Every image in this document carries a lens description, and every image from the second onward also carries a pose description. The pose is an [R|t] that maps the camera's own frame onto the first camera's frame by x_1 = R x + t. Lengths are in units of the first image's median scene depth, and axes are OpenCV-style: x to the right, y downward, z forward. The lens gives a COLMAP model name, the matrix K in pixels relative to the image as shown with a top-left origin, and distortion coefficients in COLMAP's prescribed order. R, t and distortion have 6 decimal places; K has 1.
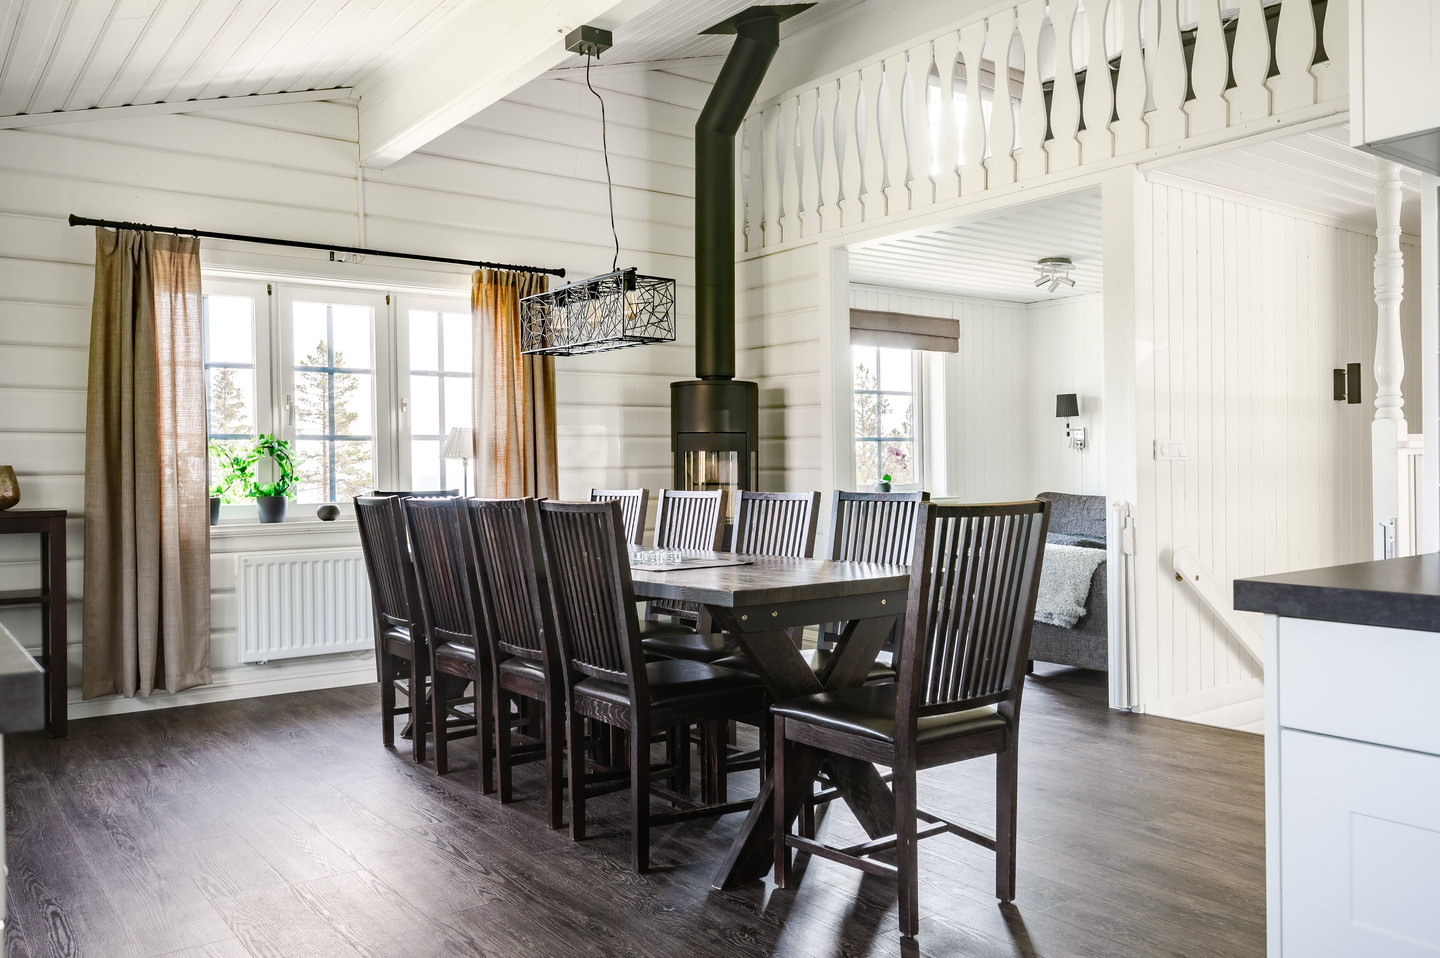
lens RADIAL K [[1140.1, 0, 716.8], [0, 1140.1, 474.5], [0, 0, 1]] dist [0.007145, 0.000994]
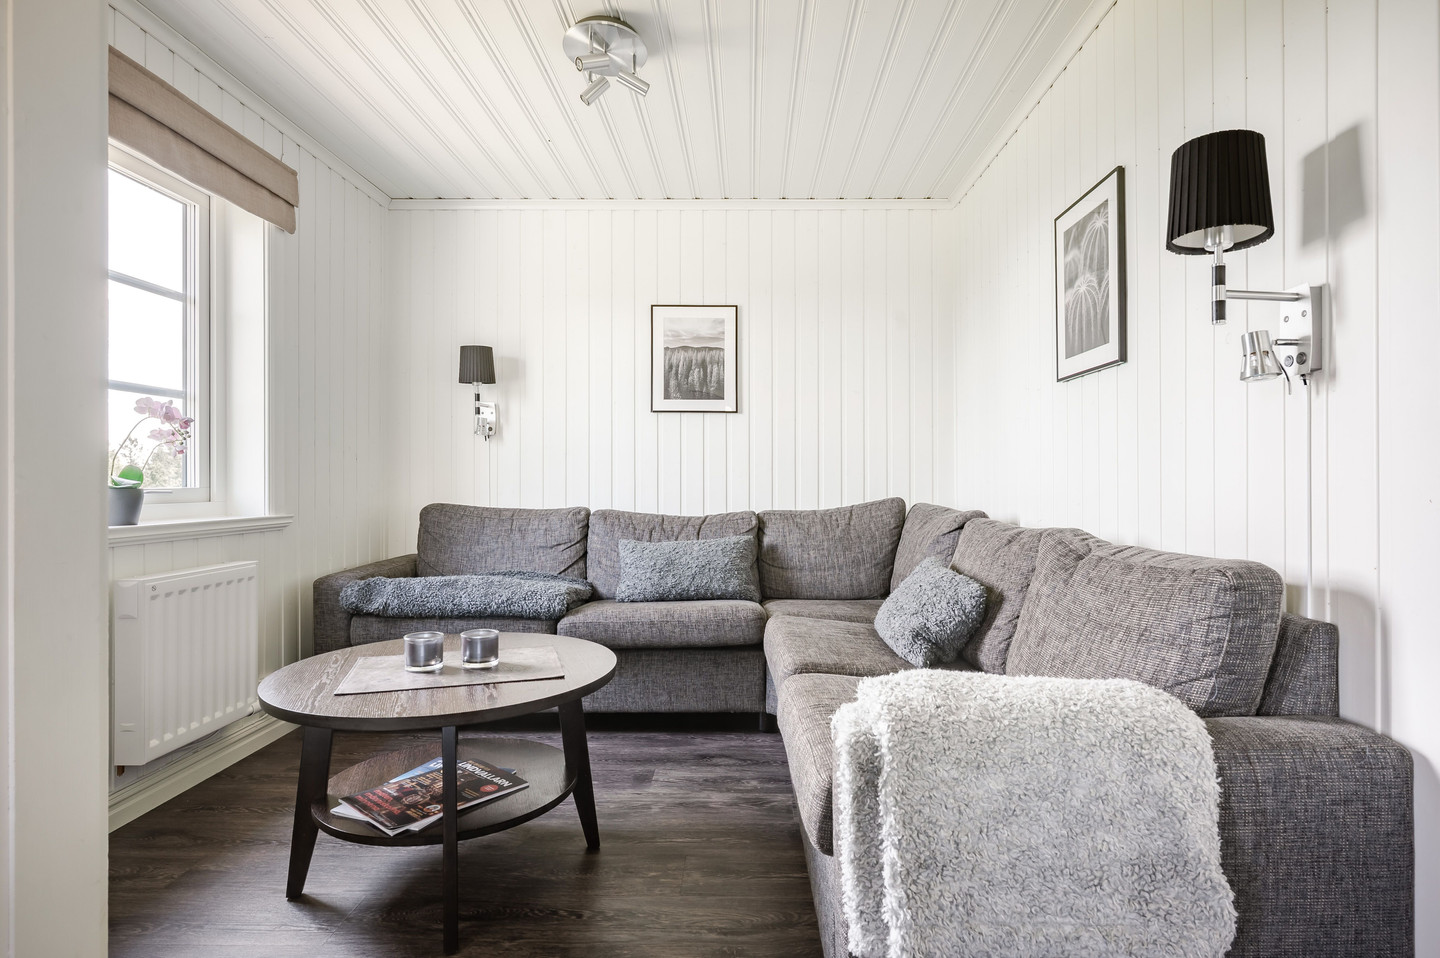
lens RADIAL K [[766.2, 0, 727.0], [0, 766.2, 485.8], [0, 0, 1]] dist [0.001438, 0.000614]
pose [[0.603312, 0.012257, 0.797411, 0.055065], [-0.010700, 0.999916, -0.007273, 0.007188], [-0.797433, -0.004145, 0.603393, 0.636423]]
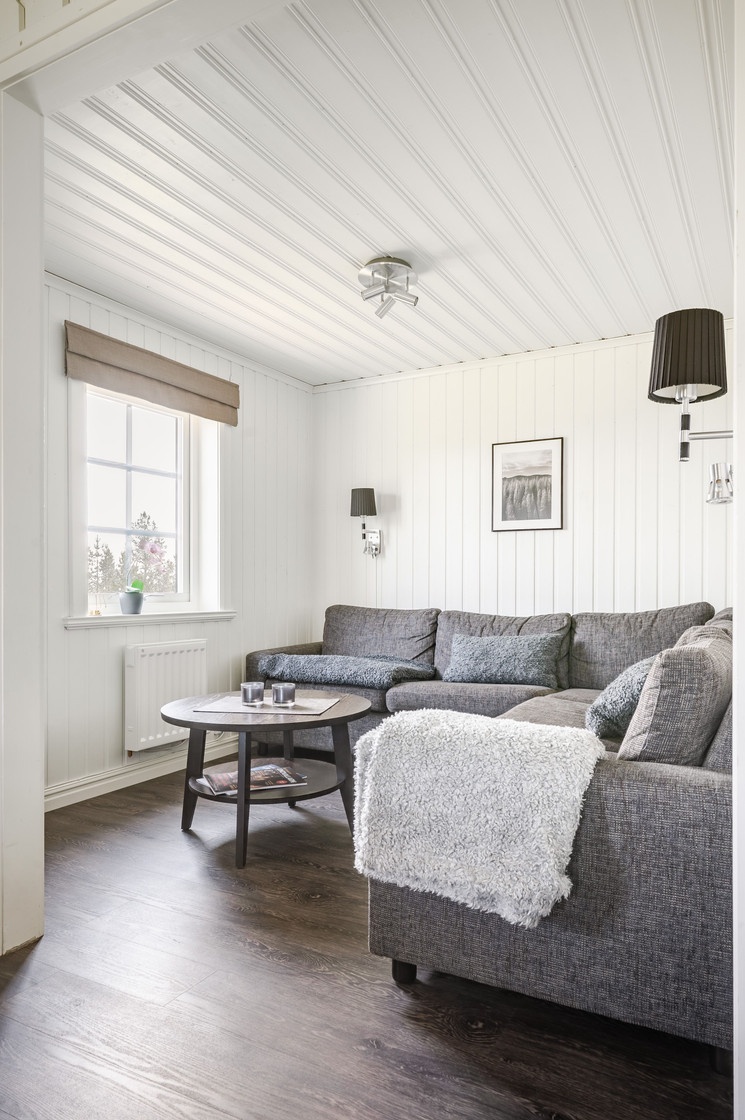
lens RADIAL K [[728.9, 0, 371.5], [0, 728.9, 595.7], [0, 0, 1]] dist [0.000809, 0.001491]
pose [[0.910640, 0.011075, 0.413053, 0.090315], [-0.012631, 0.999920, 0.001037, 0.007792], [-0.413009, -0.006162, 0.910706, 0.505386]]
